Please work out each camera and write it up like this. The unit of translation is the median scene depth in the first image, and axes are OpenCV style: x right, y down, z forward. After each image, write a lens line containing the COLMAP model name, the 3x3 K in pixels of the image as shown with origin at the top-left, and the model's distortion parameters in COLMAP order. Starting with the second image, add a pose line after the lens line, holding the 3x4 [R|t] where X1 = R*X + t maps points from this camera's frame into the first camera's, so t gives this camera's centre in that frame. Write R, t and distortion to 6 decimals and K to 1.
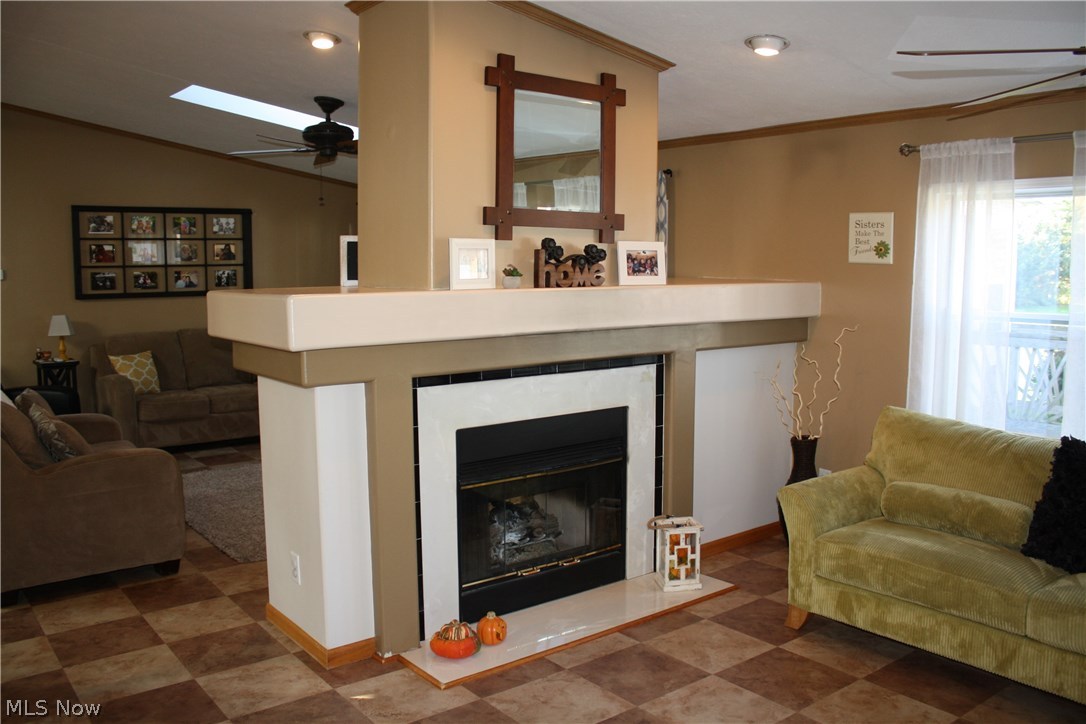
lens RADIAL K [[898.5, 0, 543.7], [0, 898.5, 357.5], [0, 0, 1]] dist [0.006029, 0.003864]
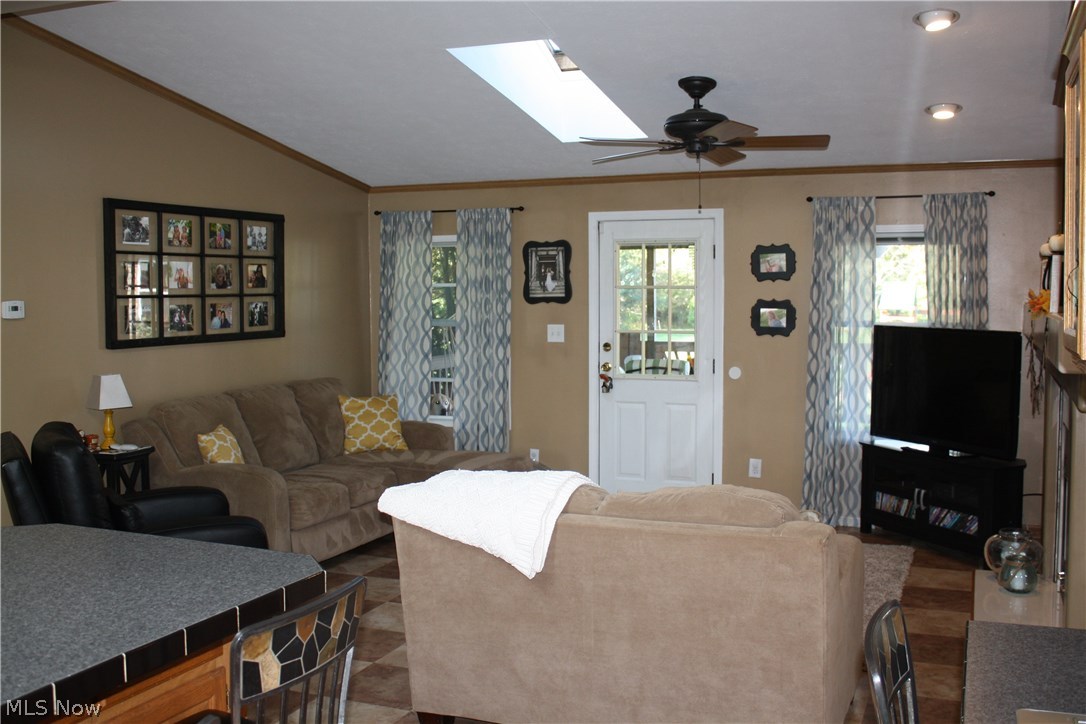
lens RADIAL K [[1042.8, 0, 543.0], [0, 1042.8, 361.9], [0, 0, 1]] dist [-0.022581, 0.000000]
pose [[0.859135, -0.031635, 0.510771, -0.591267], [0.056098, 0.997894, -0.032552, -0.014490], [-0.508665, 0.056620, 0.859100, 0.218957]]
